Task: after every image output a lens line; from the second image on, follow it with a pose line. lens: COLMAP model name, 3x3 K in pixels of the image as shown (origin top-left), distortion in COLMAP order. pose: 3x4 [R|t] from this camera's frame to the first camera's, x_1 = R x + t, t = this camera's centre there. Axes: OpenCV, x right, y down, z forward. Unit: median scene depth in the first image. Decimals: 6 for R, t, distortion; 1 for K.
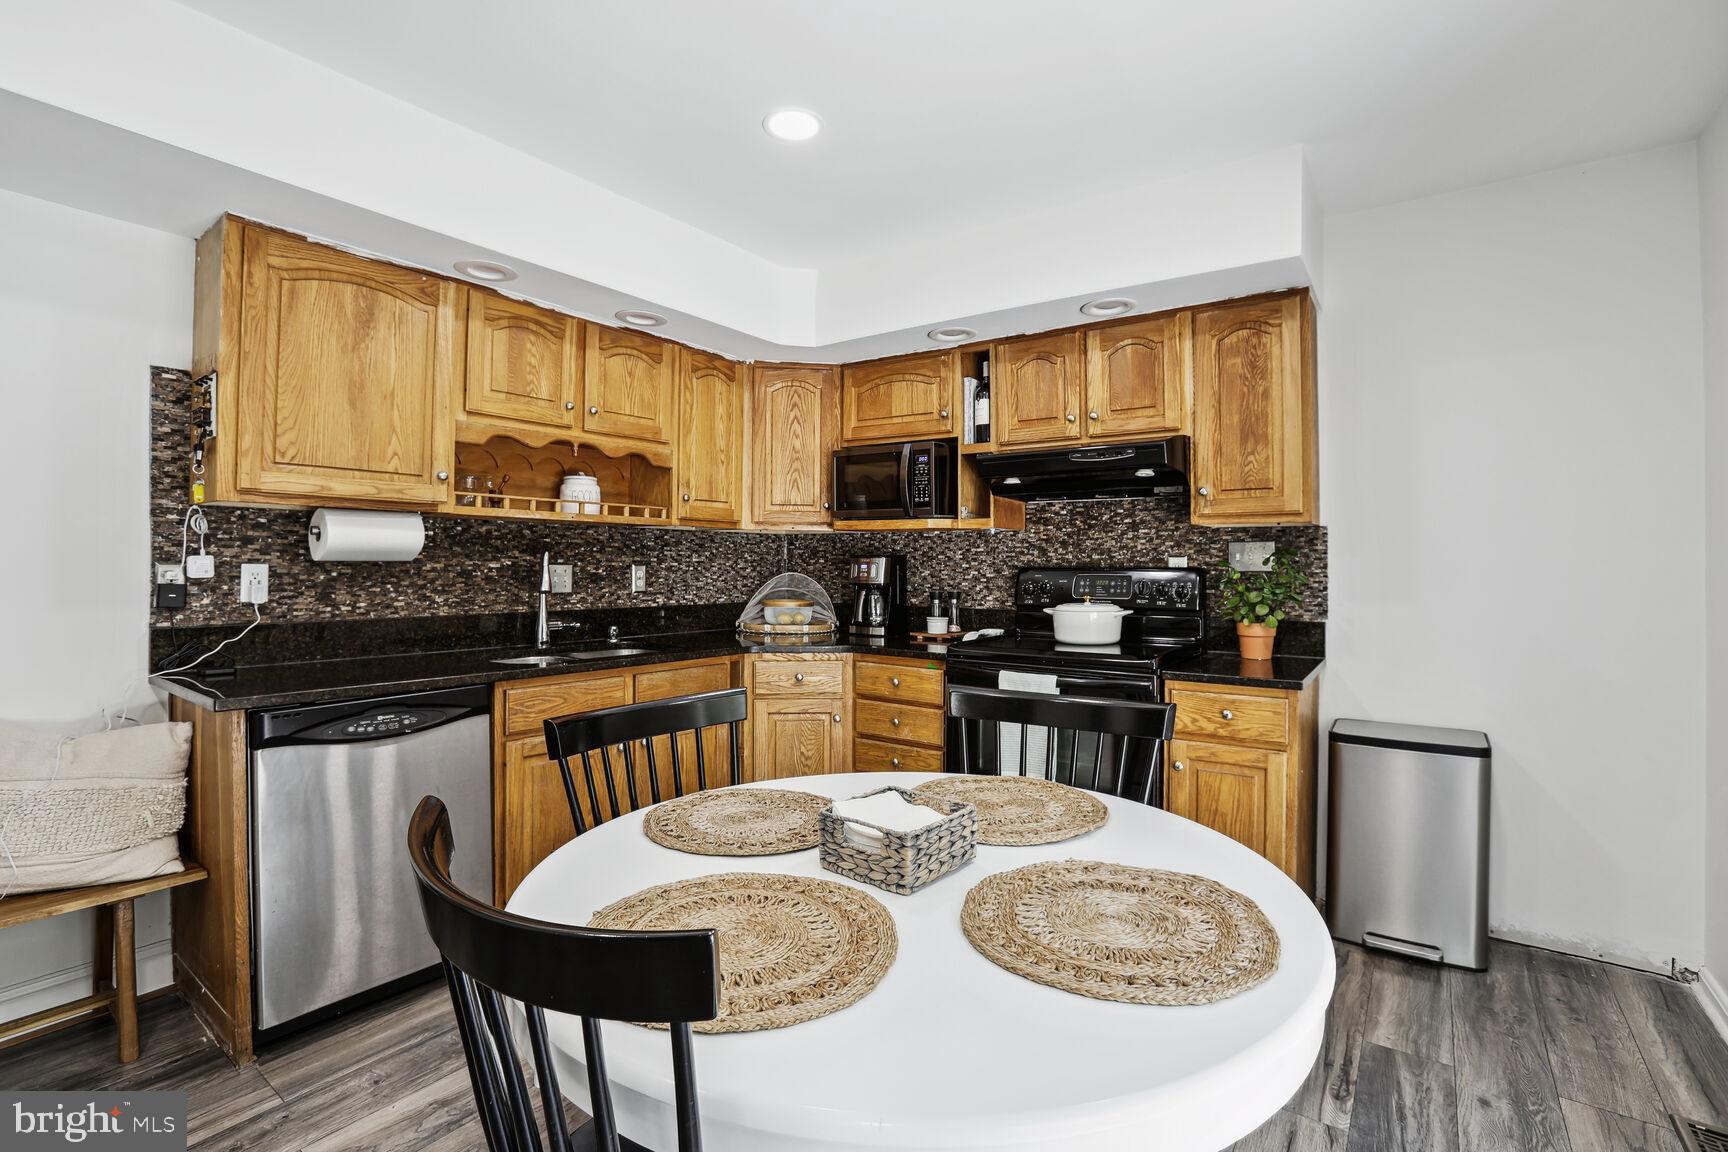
lens RADIAL K [[842.8, 0, 860.9], [0, 842.8, 562.3], [0, 0, 1]] dist [-0.000363, -0.000010]
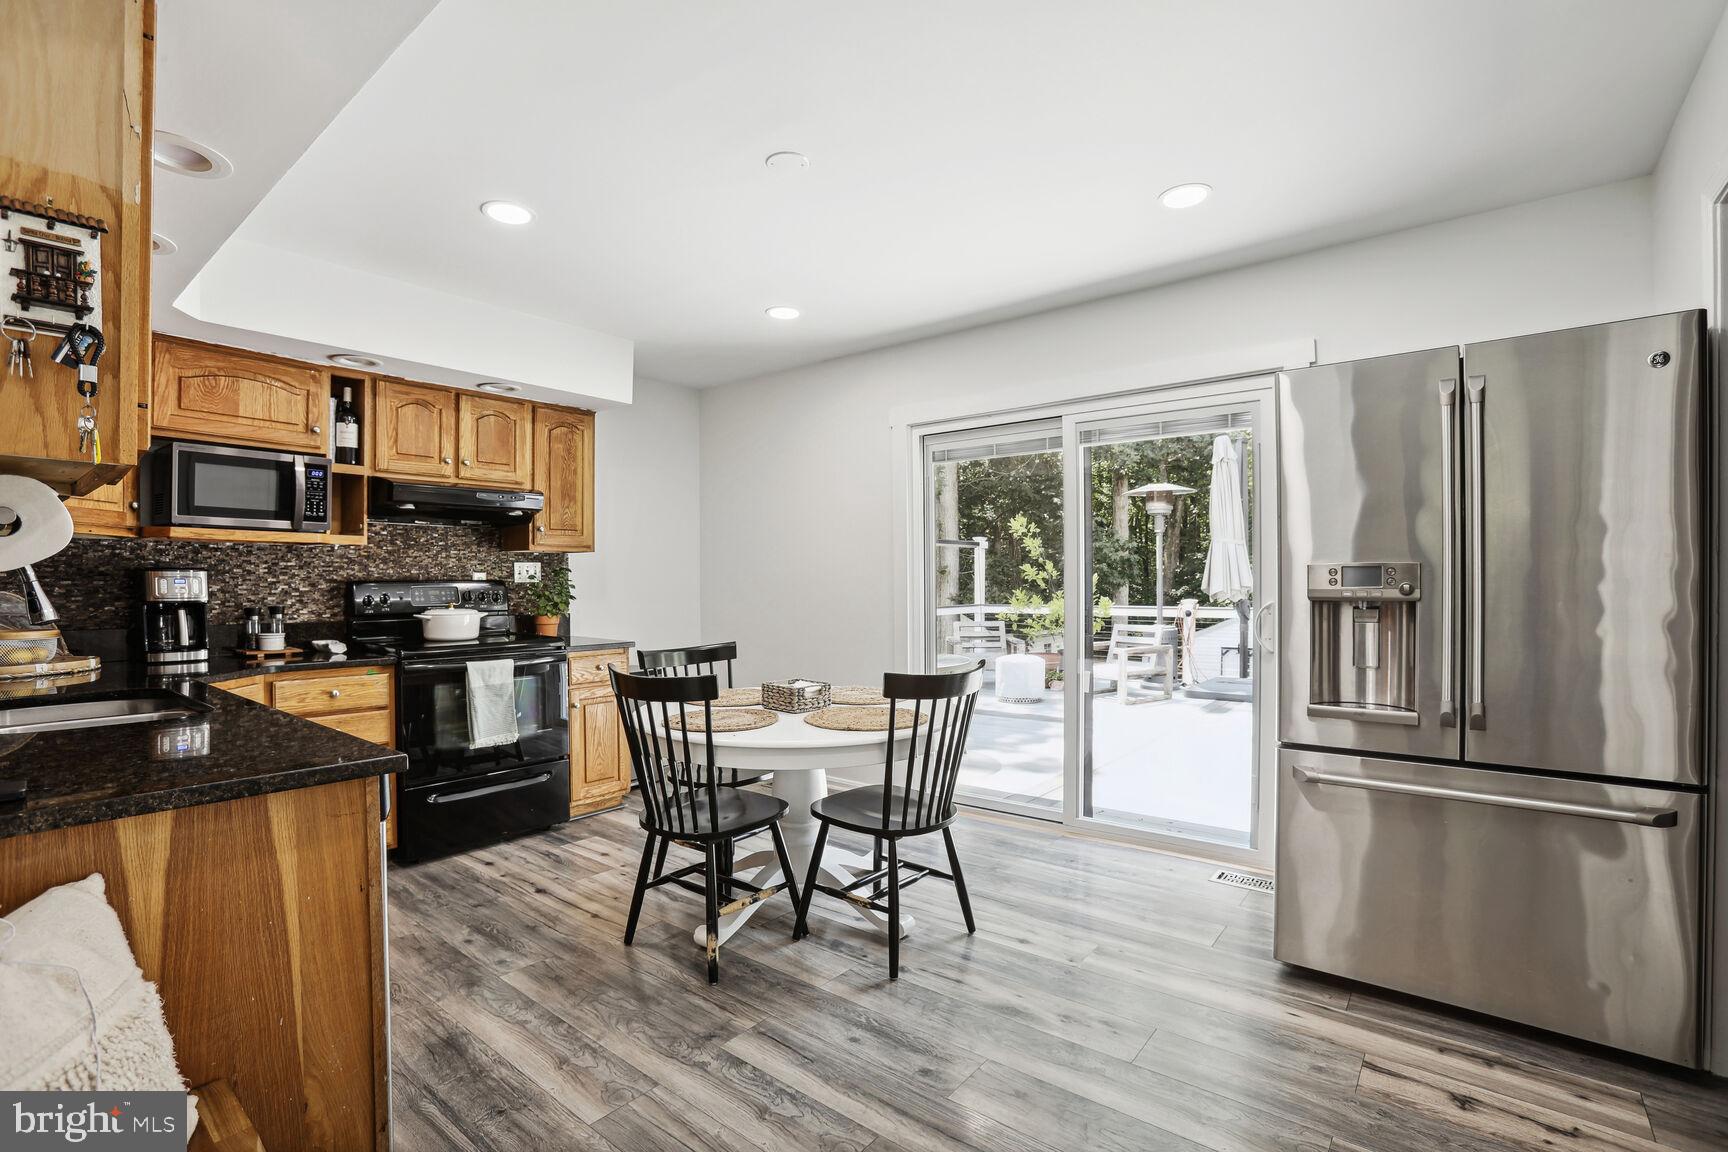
lens RADIAL K [[788.3, 0, 864.0], [0, 788.3, 576.0], [0, 0, 1]] dist [0.000118, 0.000079]
pose [[0.079958, -0.000664, 0.996798, -0.797742], [-0.002147, 0.999997, 0.000838, -0.002732], [-0.996796, -0.002207, 0.079956, 0.273577]]
